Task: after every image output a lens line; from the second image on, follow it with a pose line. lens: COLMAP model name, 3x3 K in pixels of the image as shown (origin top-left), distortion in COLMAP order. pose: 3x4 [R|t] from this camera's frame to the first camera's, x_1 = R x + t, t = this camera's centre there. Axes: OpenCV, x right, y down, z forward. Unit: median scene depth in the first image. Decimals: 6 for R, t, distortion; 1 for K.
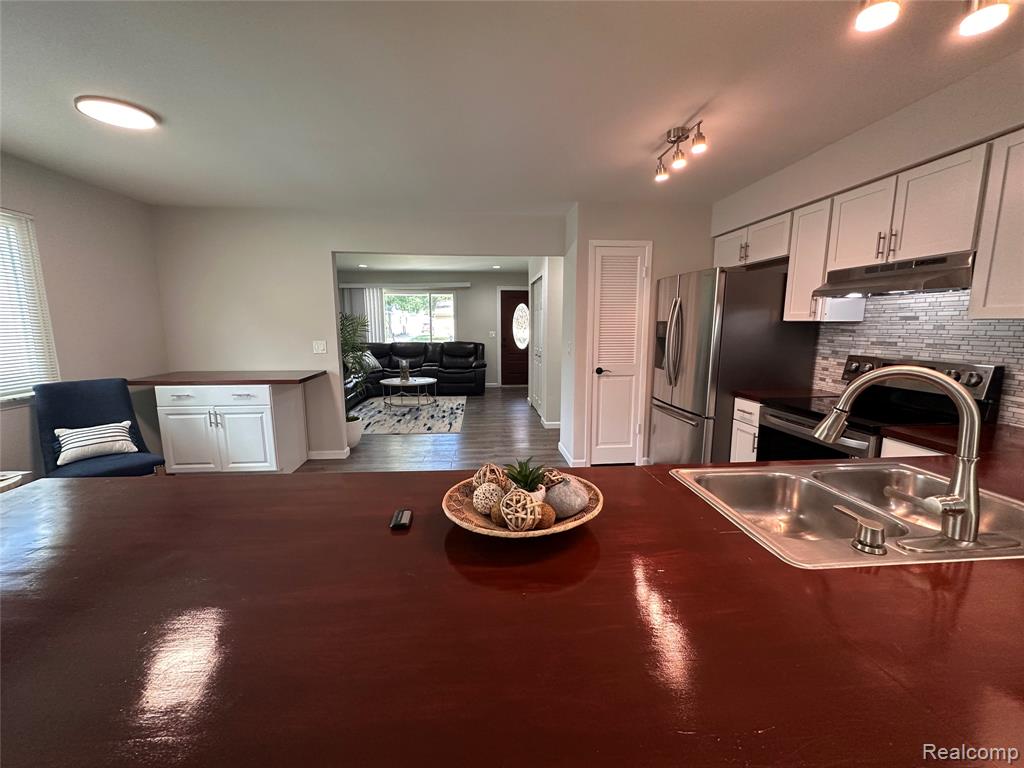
lens RADIAL K [[408.7, 0, 509.3], [0, 408.7, 383.5], [0, 0, 1]] dist [-0.002977, 0.000308]
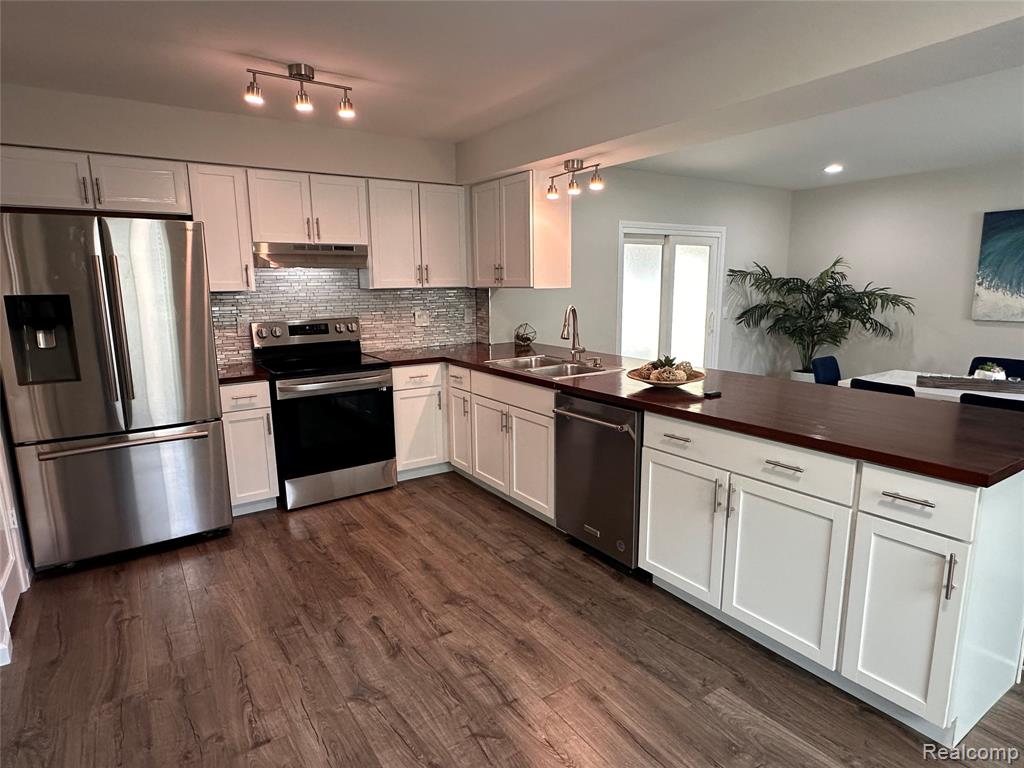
lens RADIAL K [[575.9, 0, 507.7], [0, 575.9, 391.1], [0, 0, 1]] dist [-0.002651, 0.000062]
pose [[-0.479296, -0.157696, 0.863370, -0.608649], [0.139347, 0.957574, 0.252260, -0.141690], [-0.866520, 0.241216, -0.436987, 0.860520]]
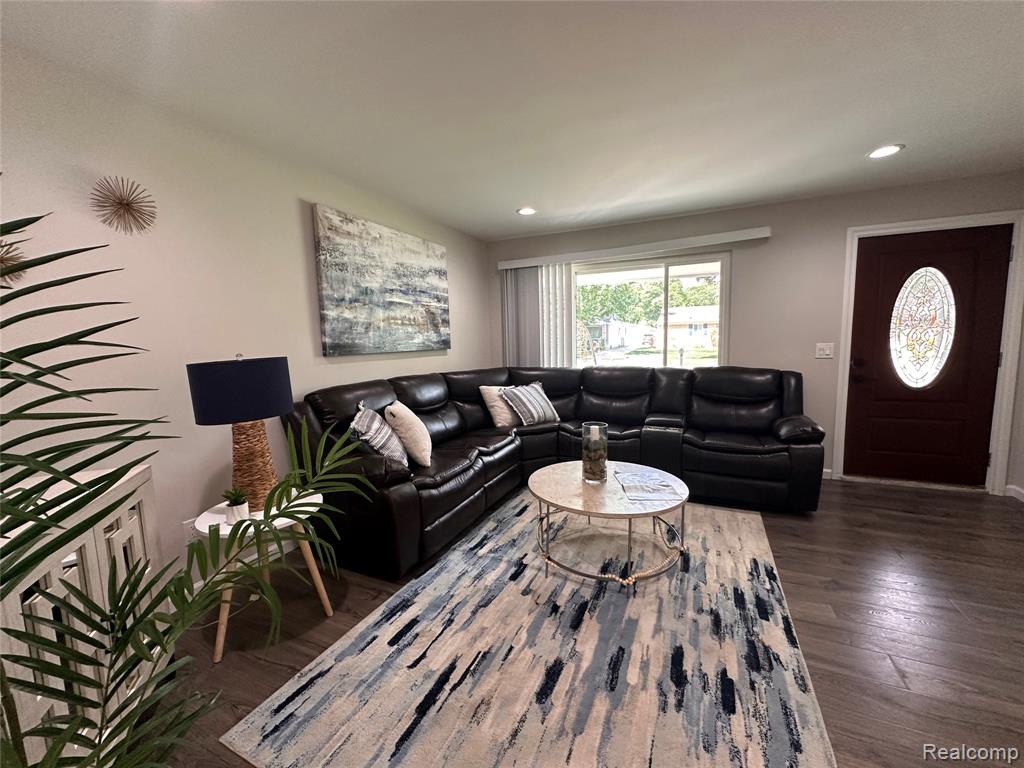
lens RADIAL K [[408.7, 0, 508.9], [0, 408.7, 383.9], [0, 0, 1]] dist [-0.002977, 0.000308]
pose [[0.866321, 0.035060, -0.498256, -0.281794], [-0.048972, 0.998689, -0.014875, -0.167047], [0.497081, 0.037287, 0.866902, 1.263426]]
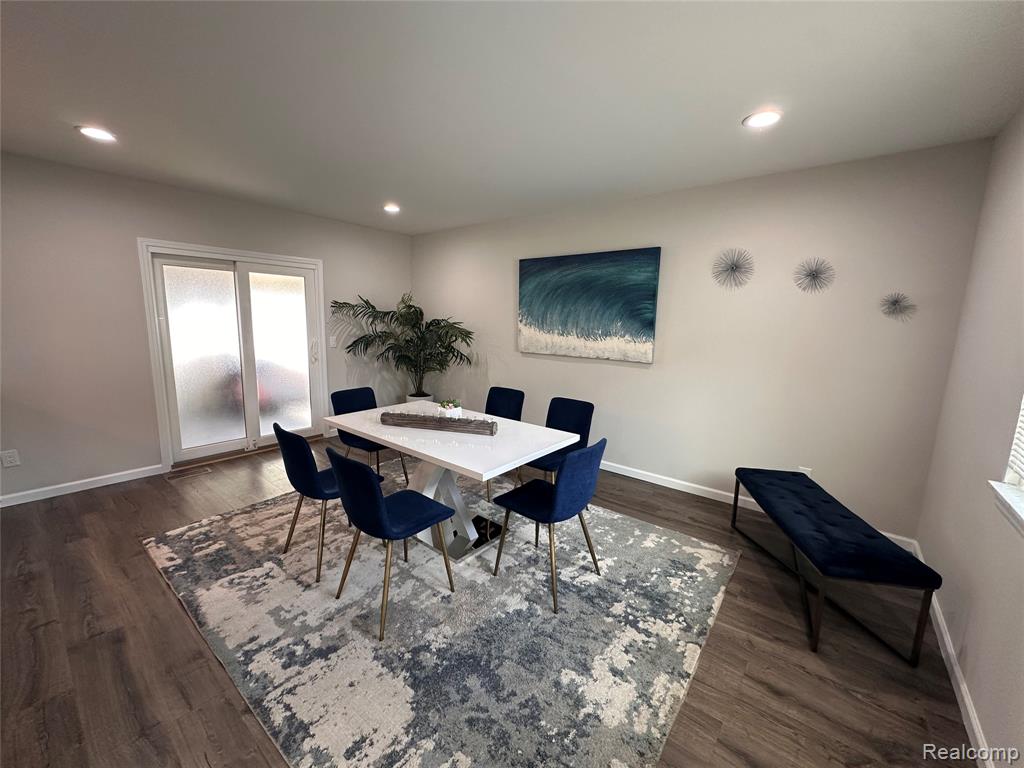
lens RADIAL K [[408.7, 0, 511.0], [0, 408.7, 384.3], [0, 0, 1]] dist [-0.002977, 0.000308]
pose [[-0.727371, -0.127725, 0.674254, -0.699106], [0.076198, 0.961419, 0.264324, 0.002078], [-0.682001, 0.243639, -0.689576, -0.049725]]
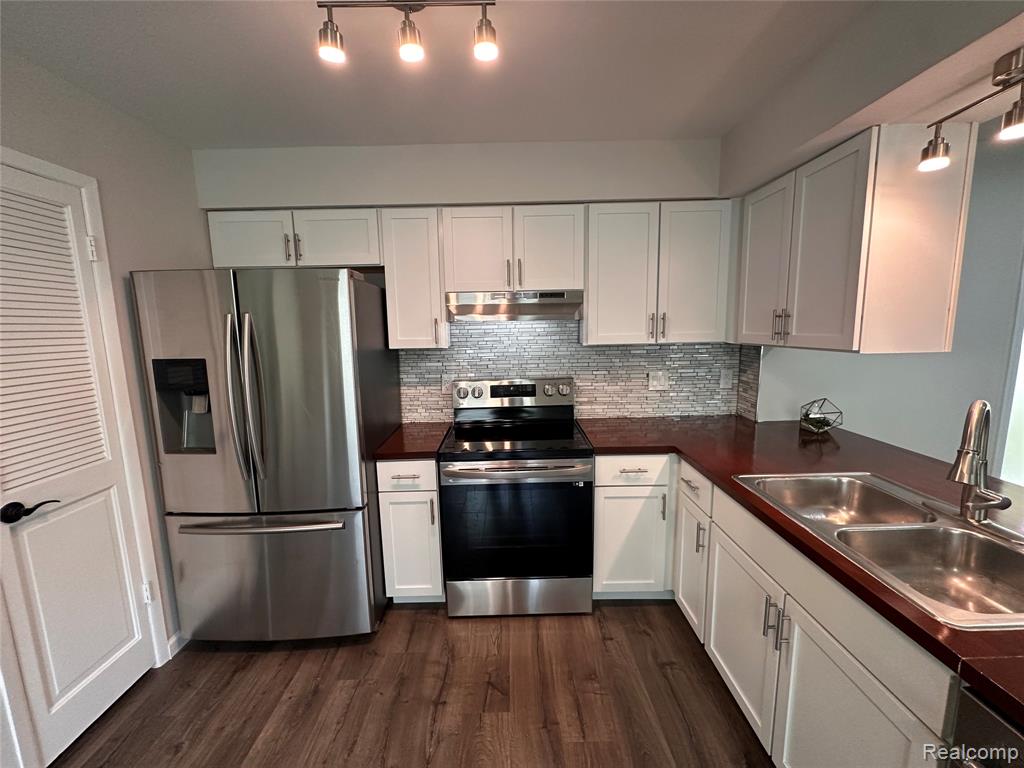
lens RADIAL K [[408.7, 0, 509.8], [0, 408.7, 384.0], [0, 0, 1]] dist [-0.002977, 0.000308]
pose [[0.084772, -0.139701, 0.986558, -0.078736], [0.164525, 0.978494, 0.124422, -0.124064], [-0.982723, 0.151766, 0.105934, 0.590448]]
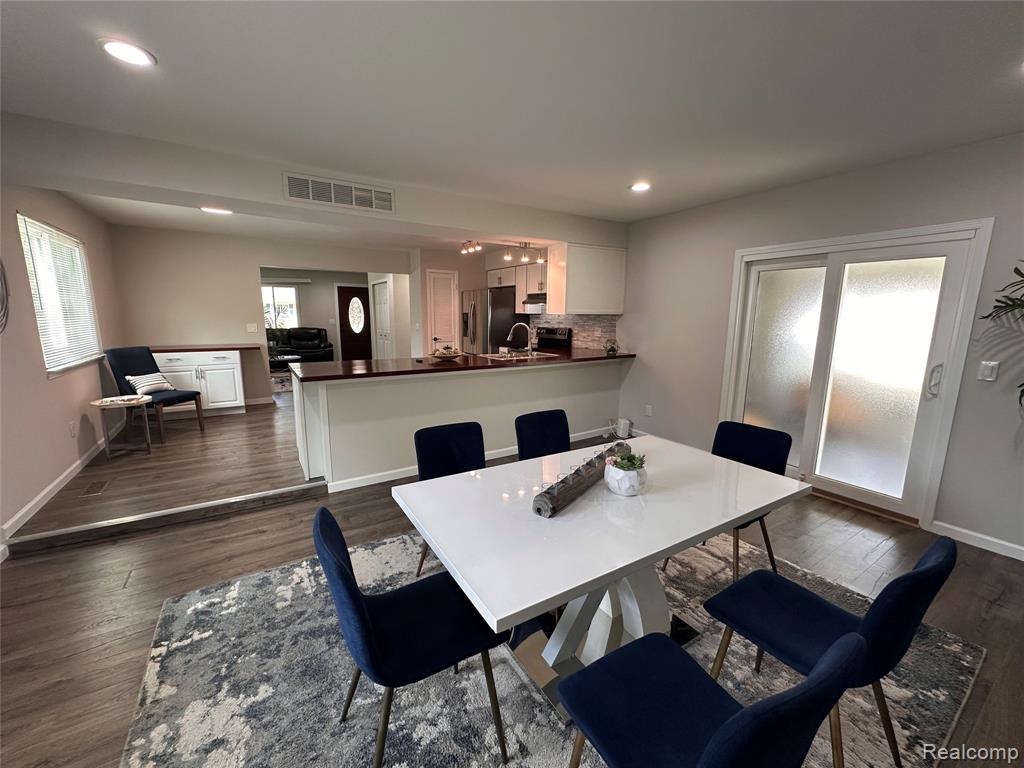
lens RADIAL K [[408.7, 0, 507.7], [0, 408.7, 384.9], [0, 0, 1]] dist [-0.002977, 0.000308]
pose [[0.883878, -0.071860, 0.462164, -0.402856], [0.059038, 0.997365, 0.042166, 0.130135], [-0.463976, -0.009984, 0.885791, -0.890057]]
